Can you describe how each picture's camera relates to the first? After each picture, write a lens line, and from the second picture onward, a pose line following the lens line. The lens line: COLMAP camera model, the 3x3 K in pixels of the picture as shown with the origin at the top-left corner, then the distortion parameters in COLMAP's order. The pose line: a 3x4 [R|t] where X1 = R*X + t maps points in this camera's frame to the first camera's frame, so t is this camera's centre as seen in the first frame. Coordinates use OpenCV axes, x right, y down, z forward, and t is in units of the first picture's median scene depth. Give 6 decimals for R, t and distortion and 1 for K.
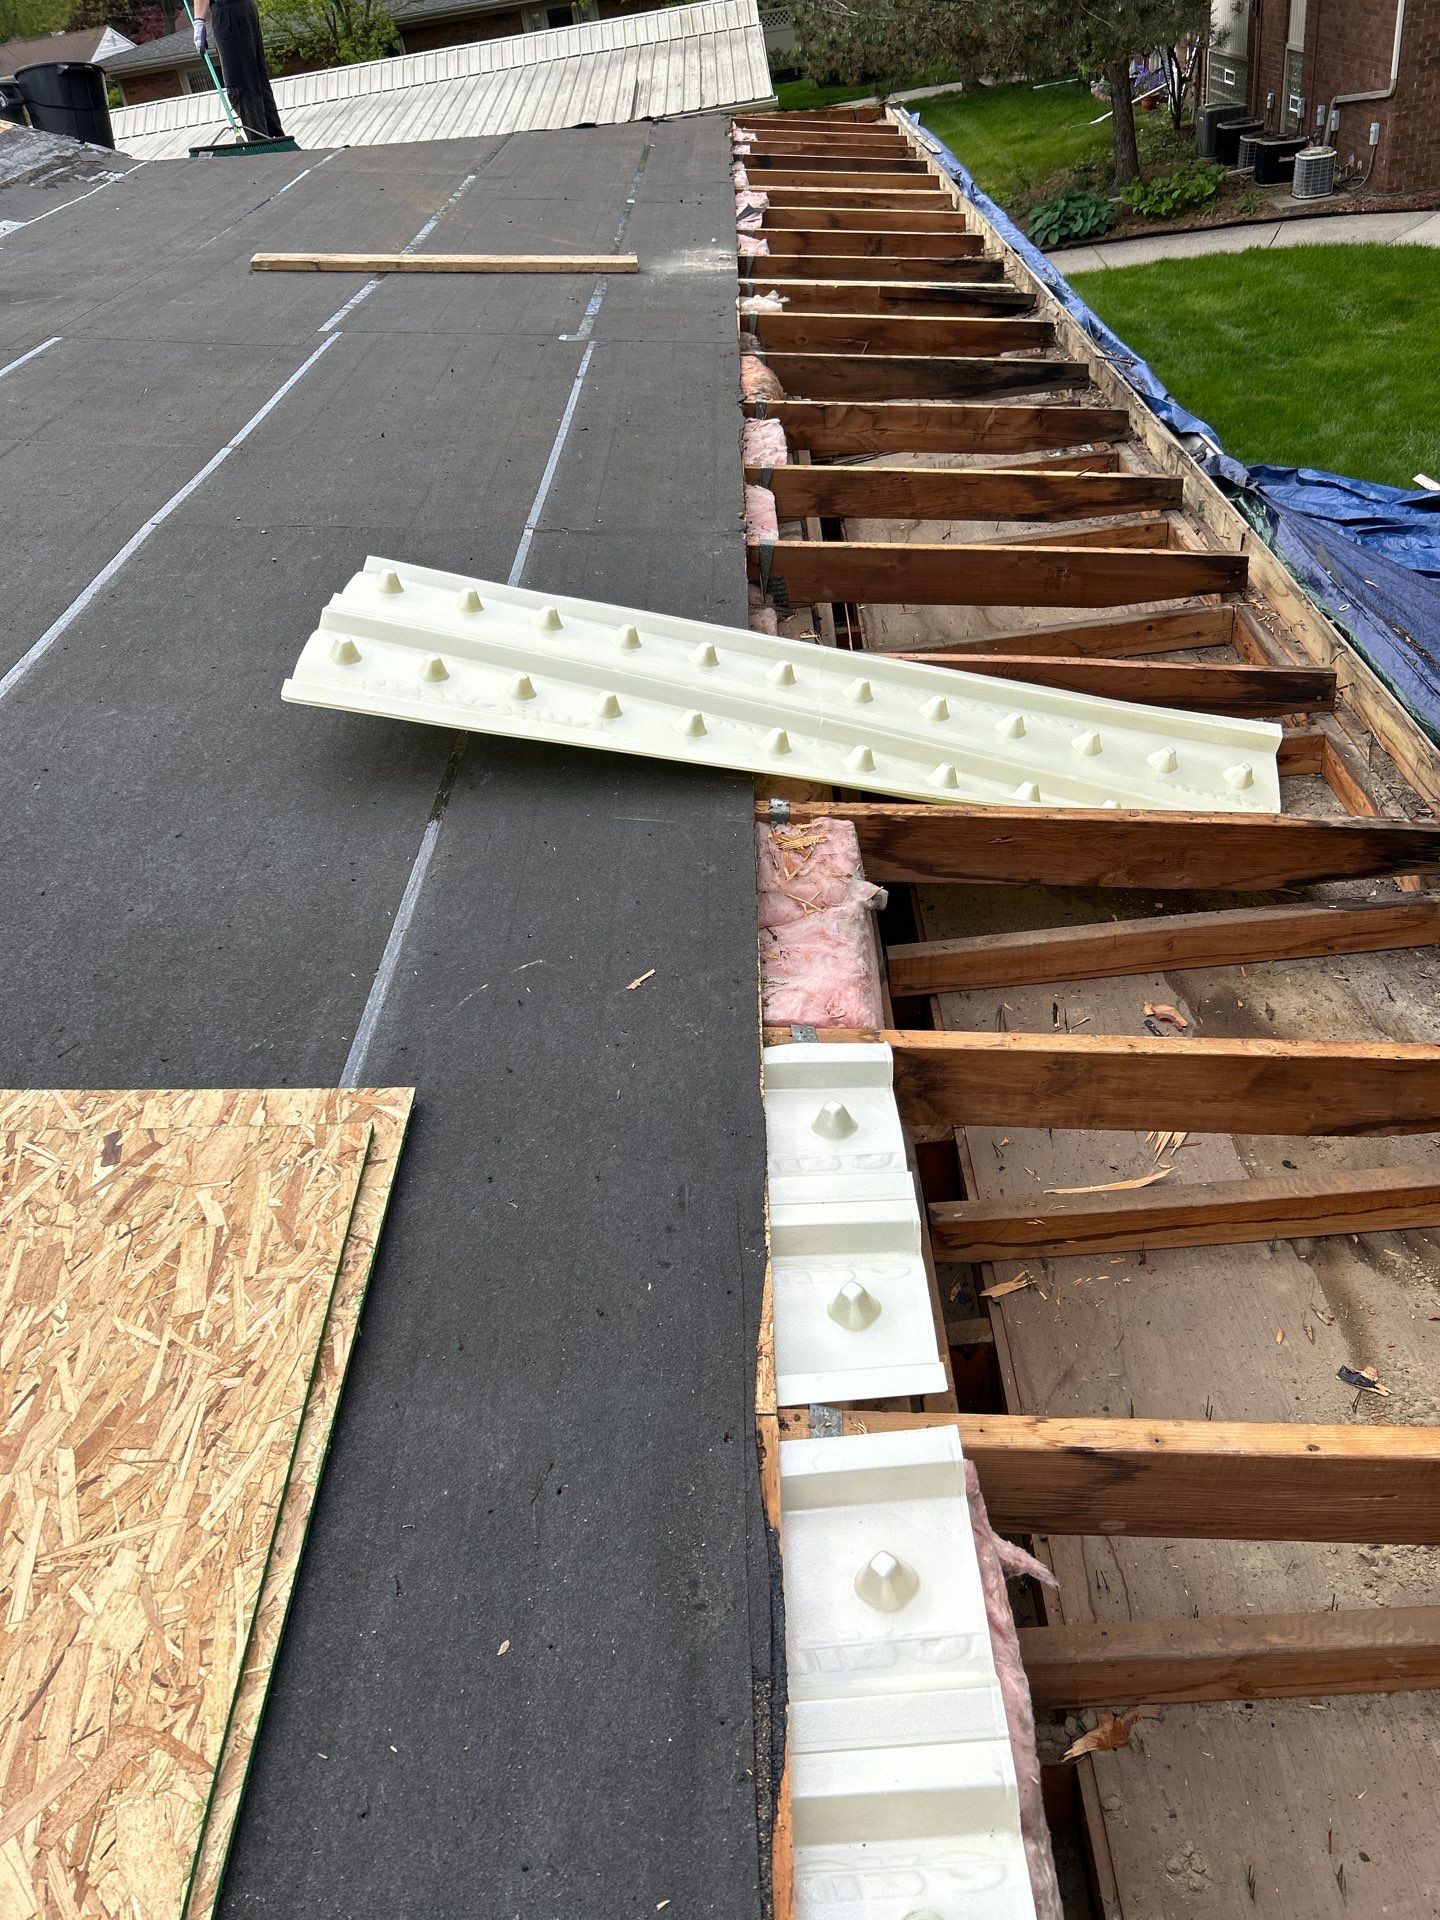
lens RADIAL K [[1392.0, 0, 722.9], [0, 1392.0, 959.5], [0, 0, 1]] dist [0.029318, -0.039170]
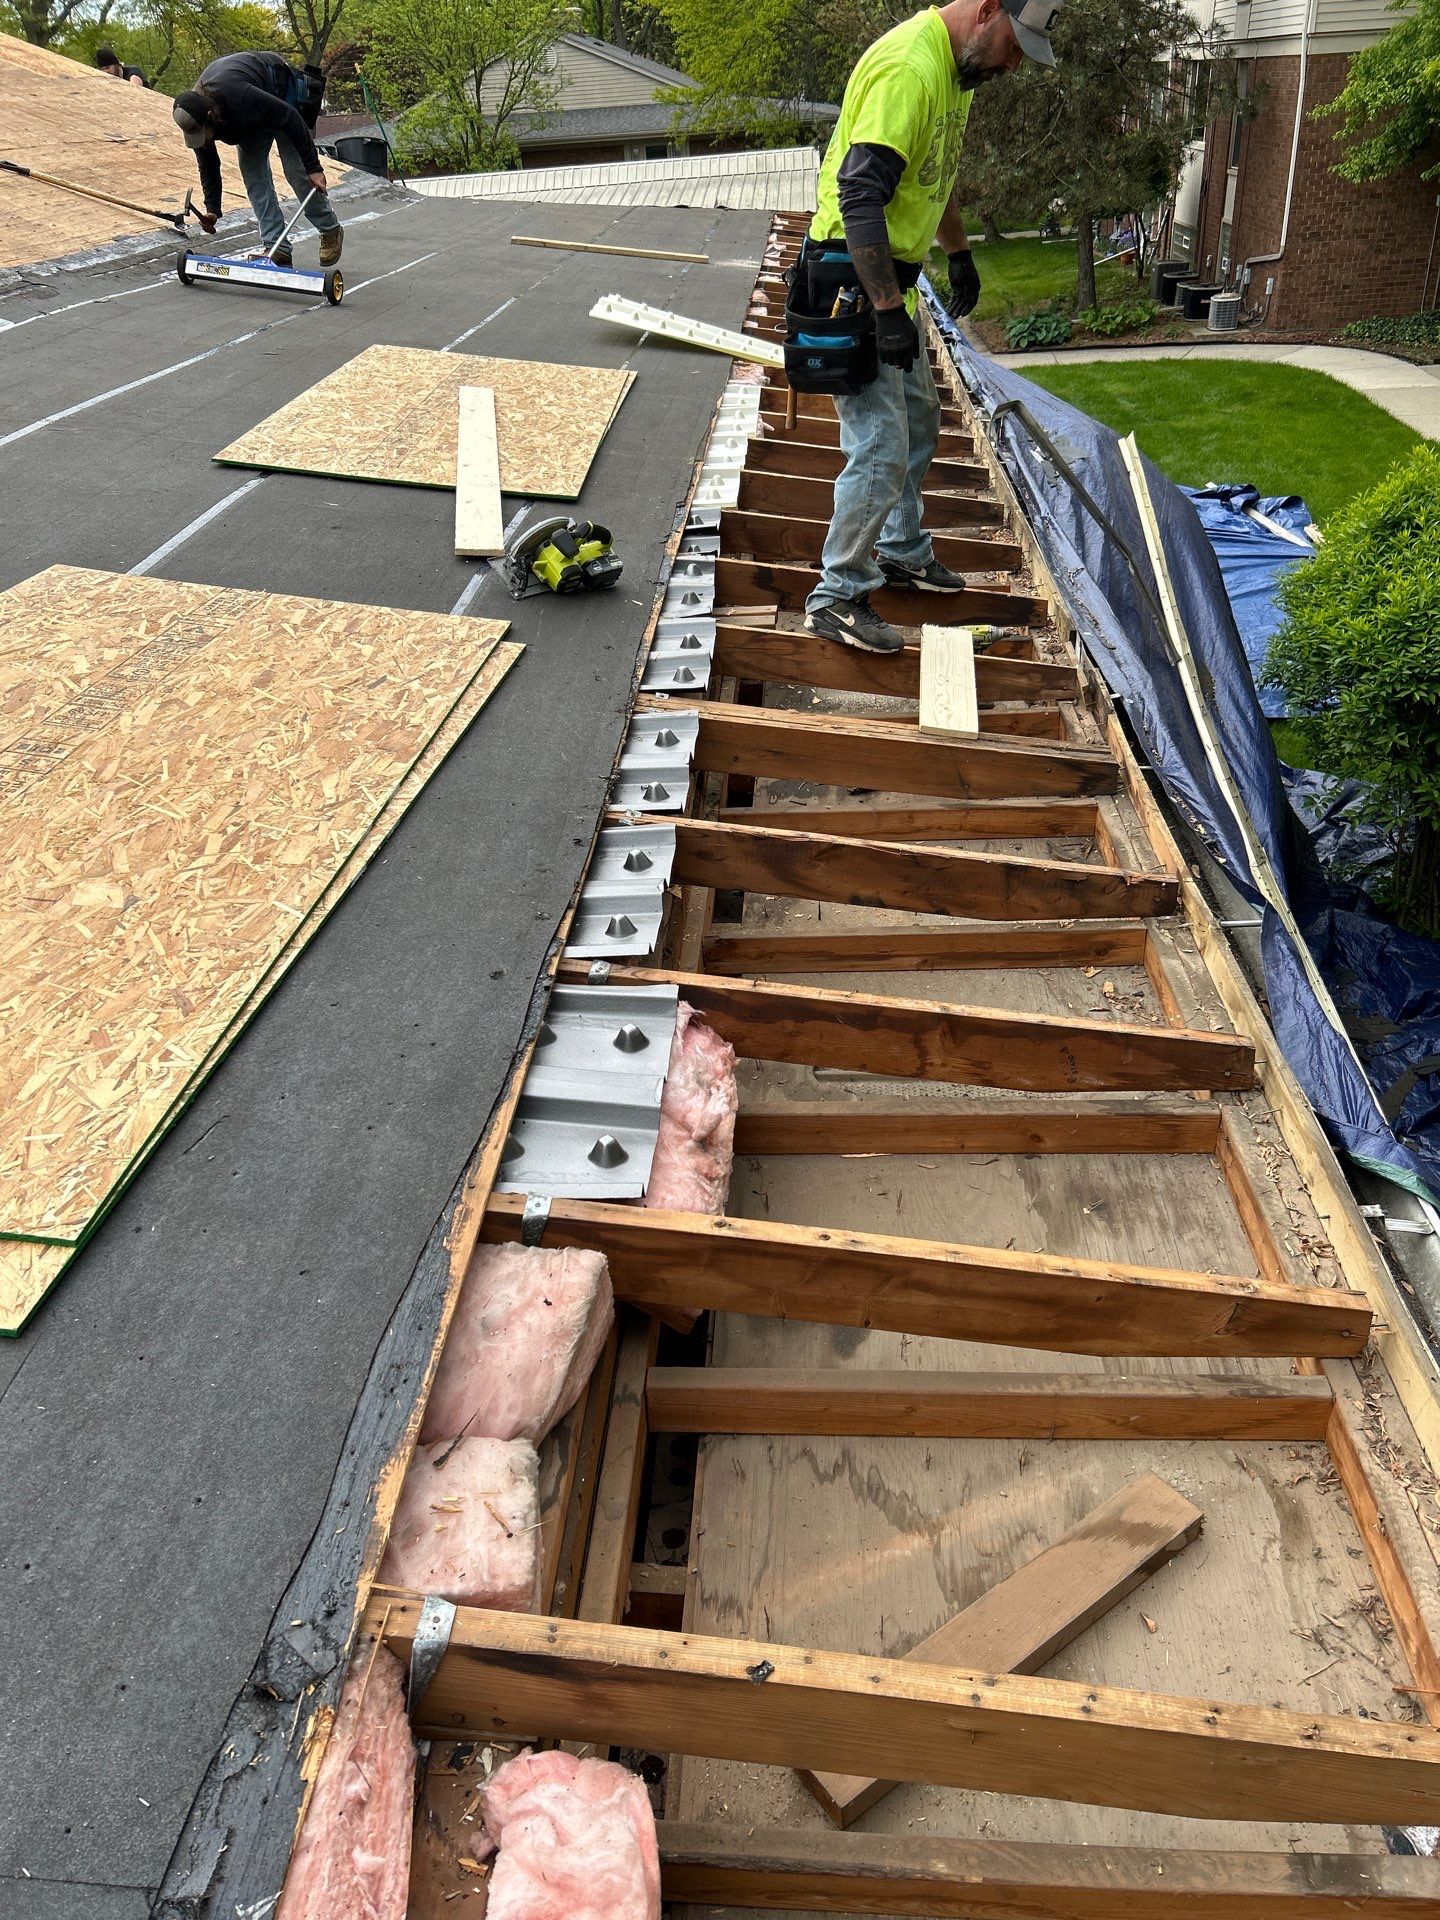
lens RADIAL K [[1392.0, 0, 728.2], [0, 1392.0, 975.7], [0, 0, 1]] dist [0.029318, -0.039170]
pose [[0.995883, 0.090627, -0.001750, 0.139489], [-0.090525, 0.993405, -0.070370, 1.468548], [-0.004639, 0.070239, 0.997519, -2.030761]]
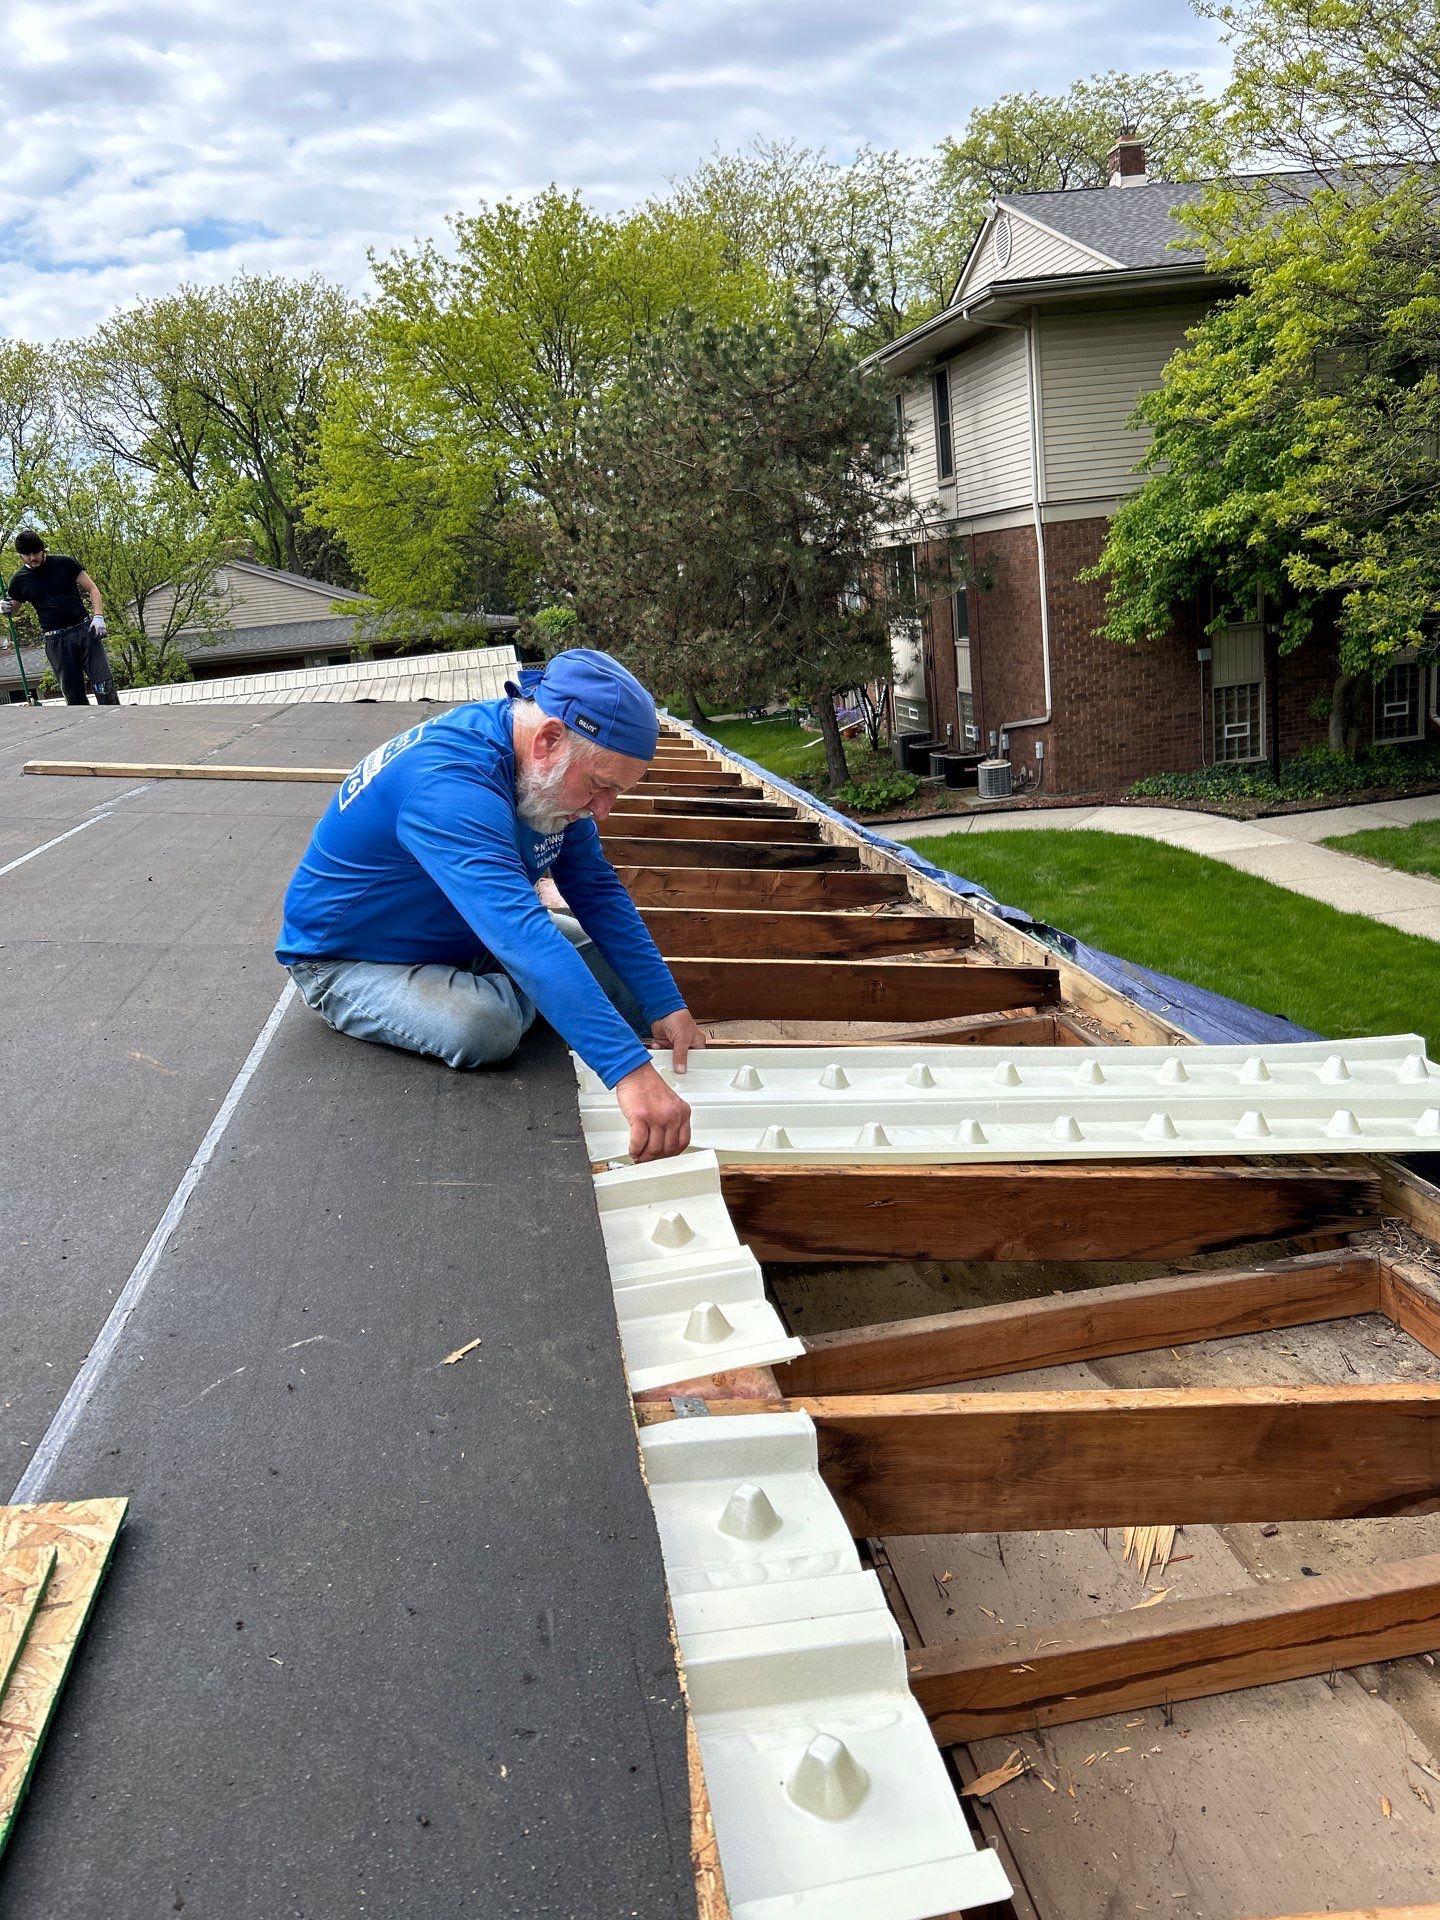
lens RADIAL K [[1392.0, 0, 704.3], [0, 1392.0, 964.2], [0, 0, 1]] dist [0.029318, -0.039170]
pose [[0.987512, -0.003840, 0.157500, -0.038705], [0.064122, 0.922952, -0.379535, 0.092775], [-0.143907, 0.384895, 0.911672, 0.183488]]
